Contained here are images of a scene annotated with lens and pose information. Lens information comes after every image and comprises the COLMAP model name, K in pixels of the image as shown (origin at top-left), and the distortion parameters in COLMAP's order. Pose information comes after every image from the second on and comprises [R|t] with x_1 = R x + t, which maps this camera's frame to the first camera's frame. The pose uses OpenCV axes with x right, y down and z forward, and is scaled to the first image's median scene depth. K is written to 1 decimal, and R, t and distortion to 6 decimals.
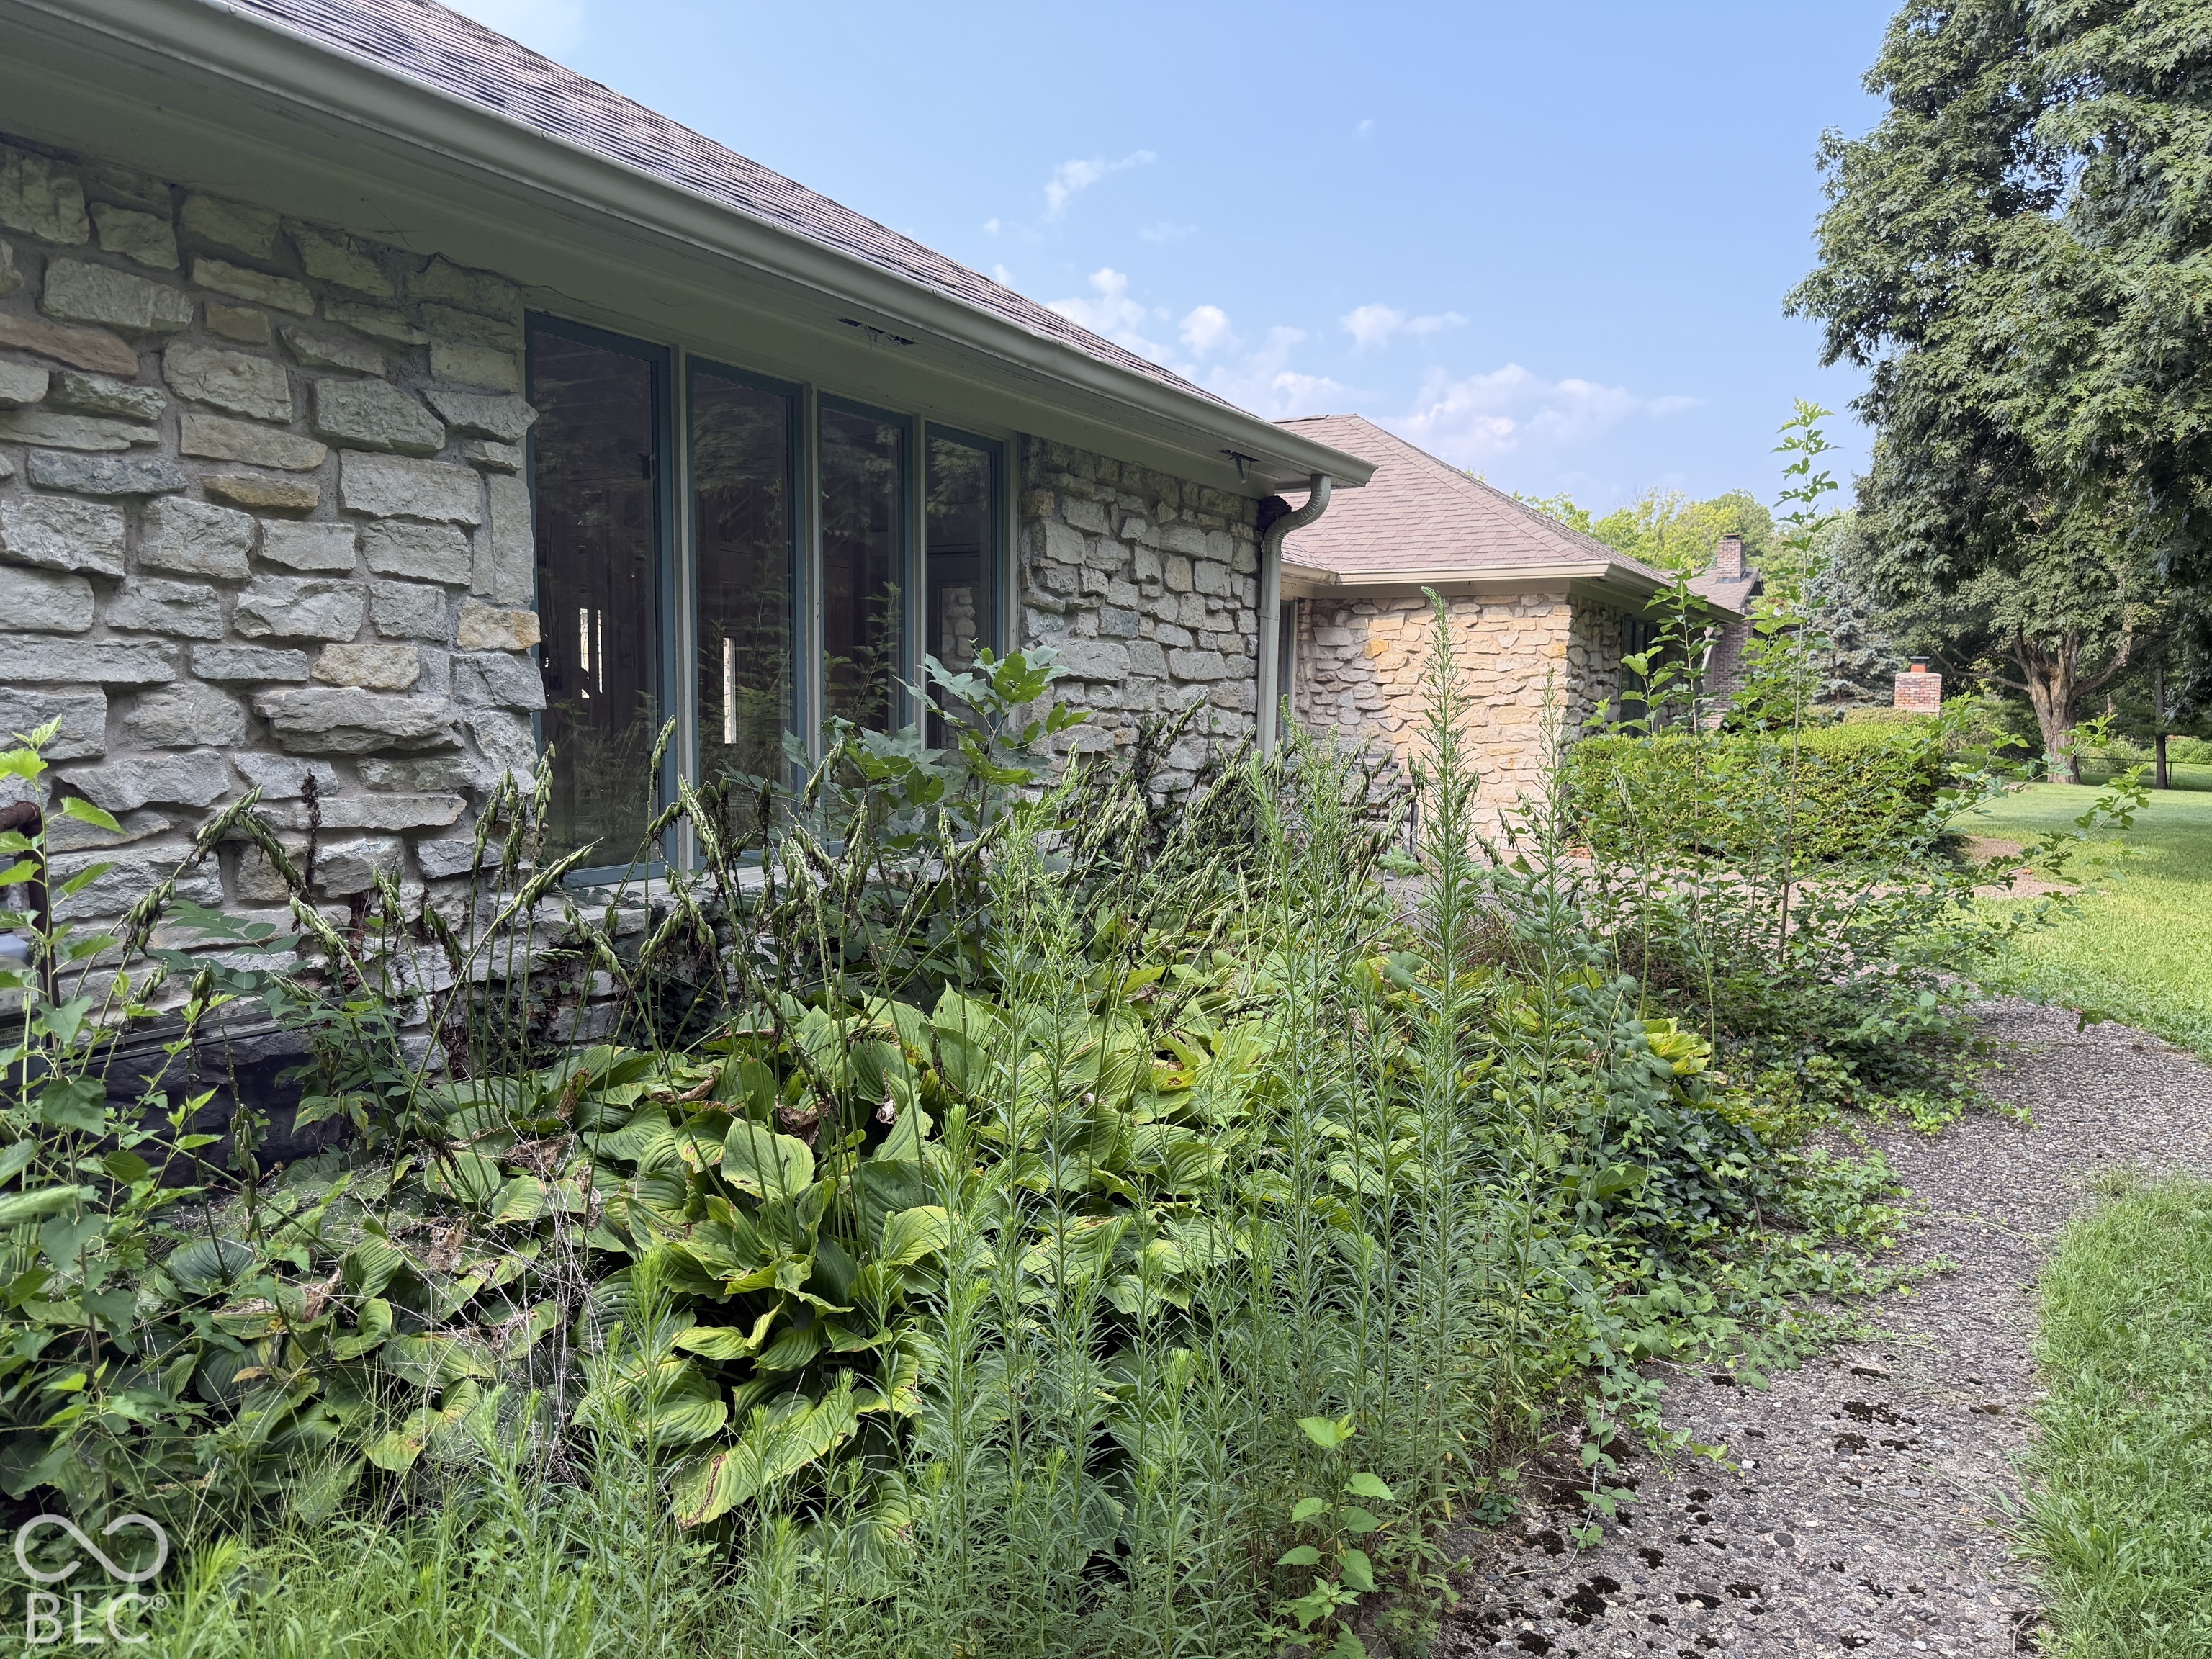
lens RADIAL K [[1567.3, 0, 1108.7], [0, 1567.3, 845.9], [0, 0, 1]] dist [0.065063, -0.087280]
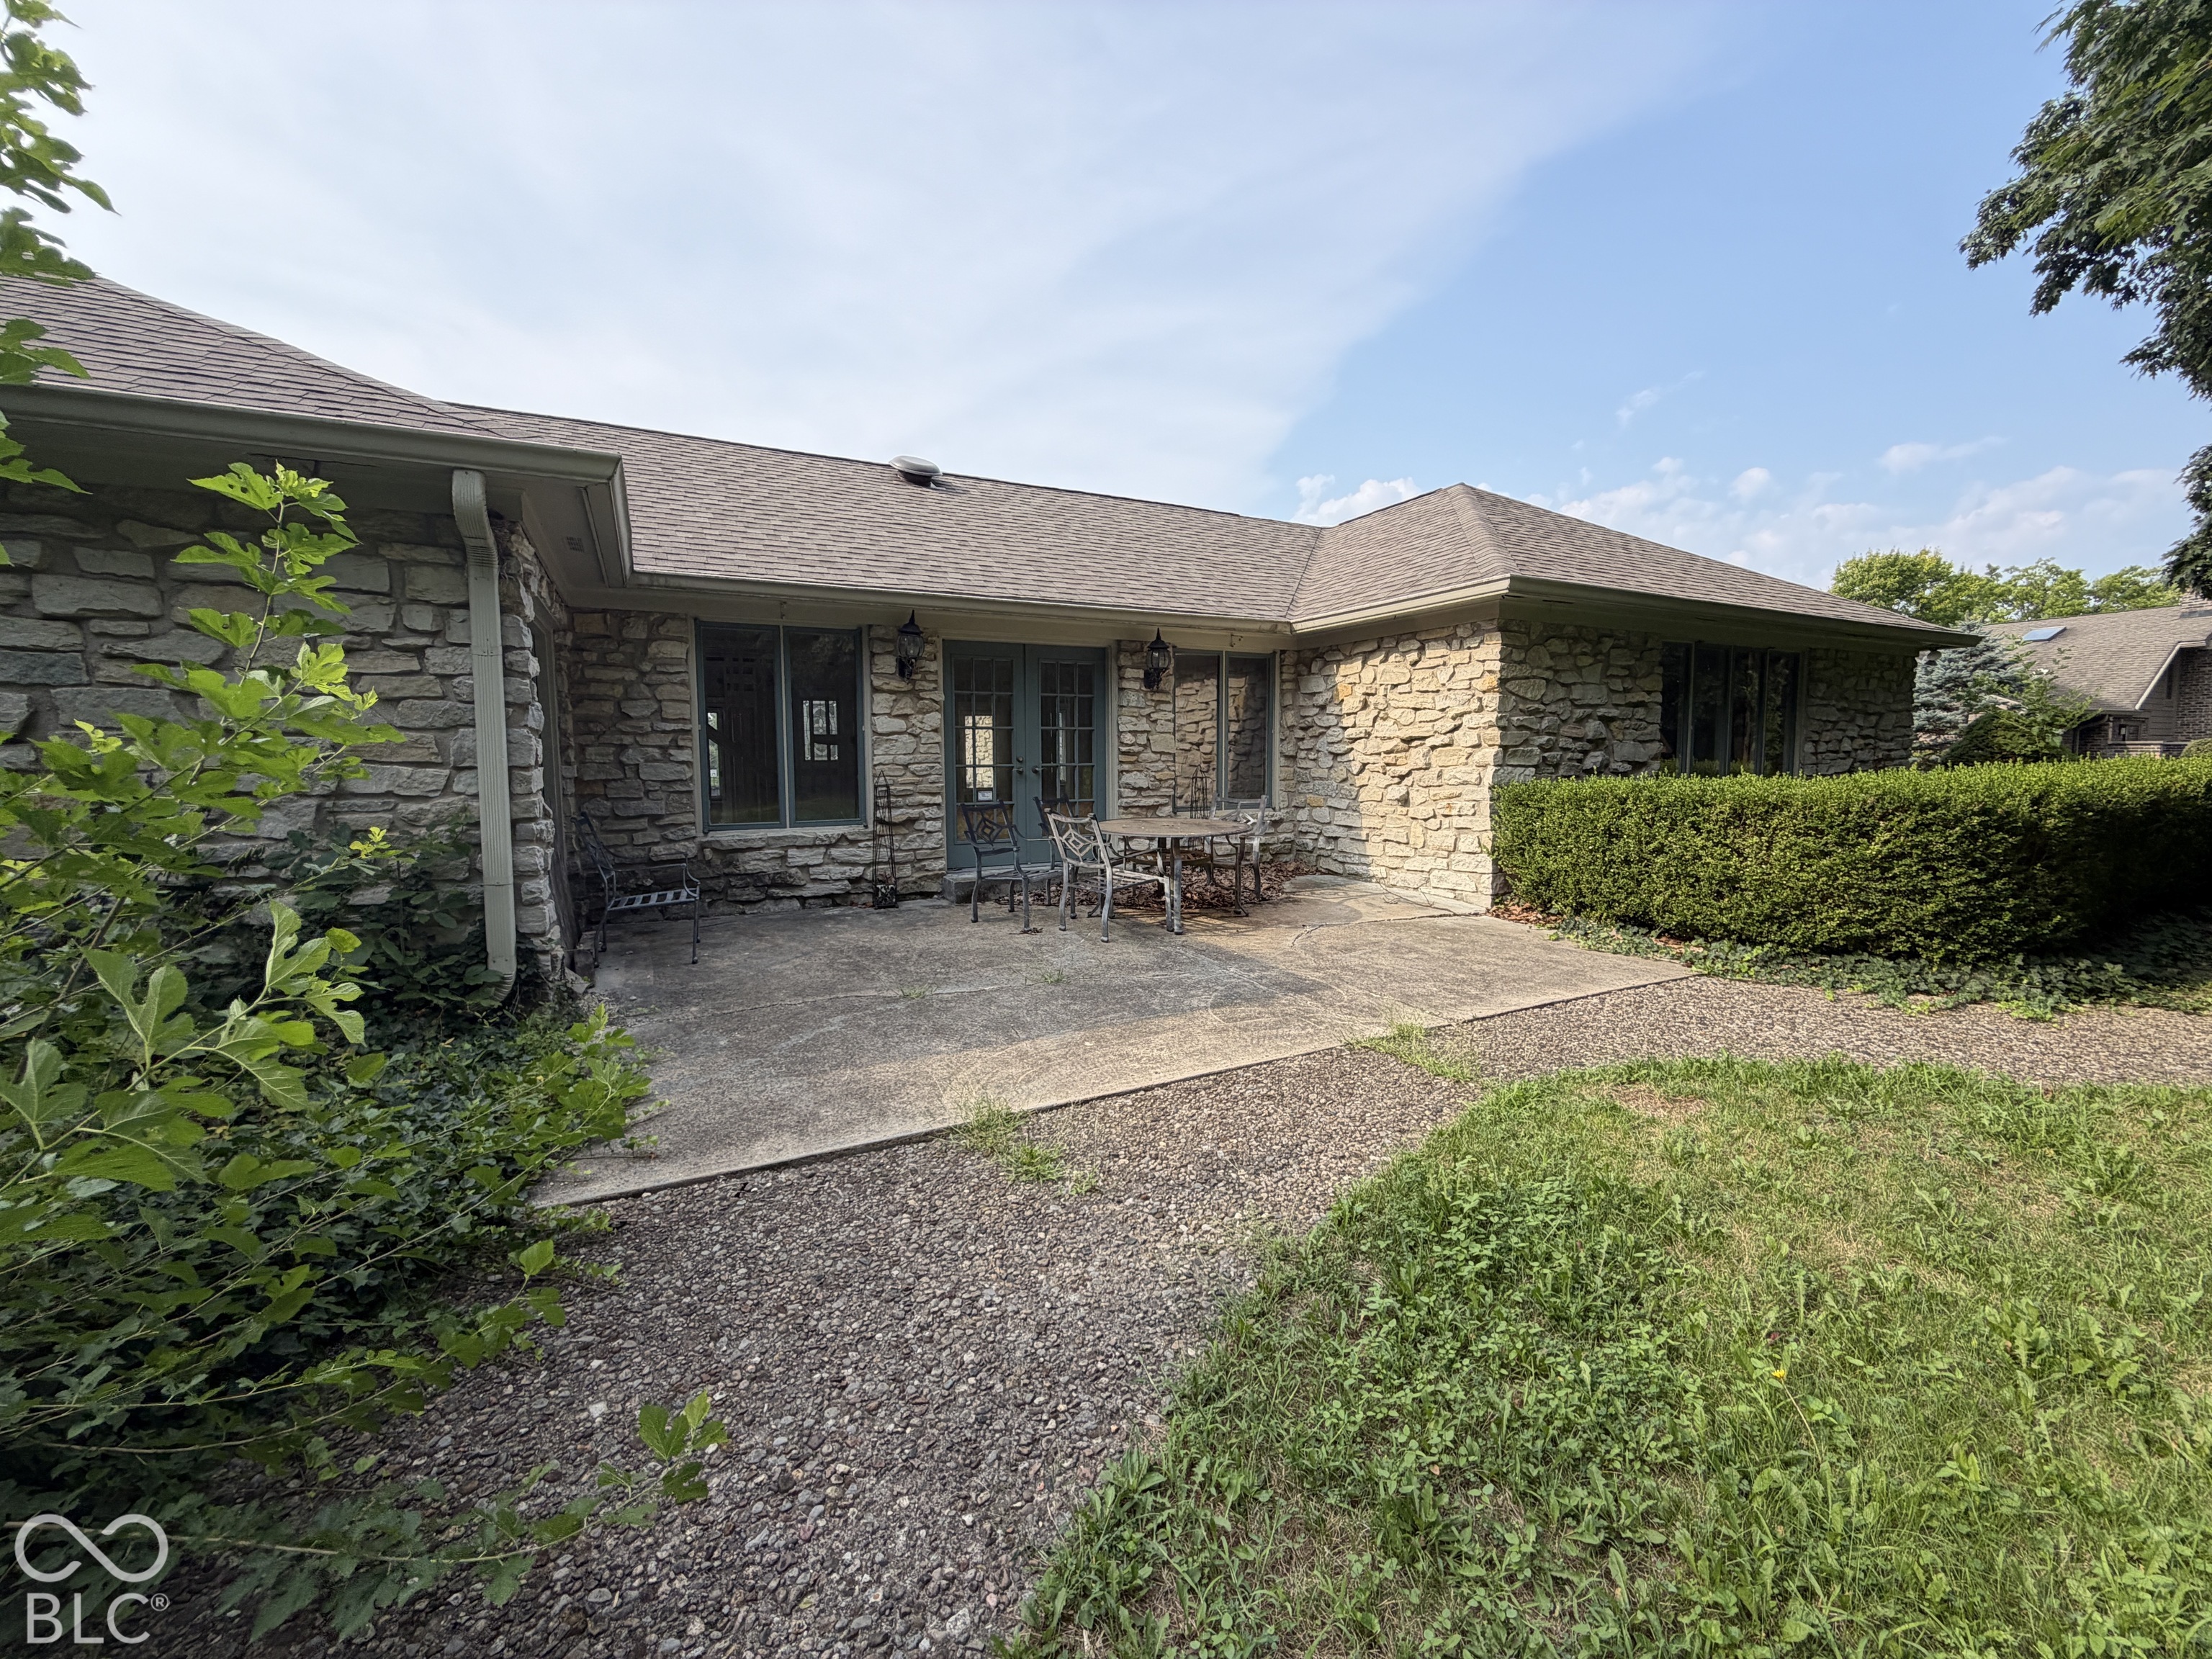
lens RADIAL K [[882.1, 0, 1092.7], [0, 882.1, 823.5], [0, 0, 1]] dist [-0.003364, 0.000715]
pose [[0.833876, 0.020201, -0.551583, 0.345686], [-0.027476, 0.999610, -0.004927, -0.033102], [0.551268, 0.019264, 0.834106, 0.424033]]
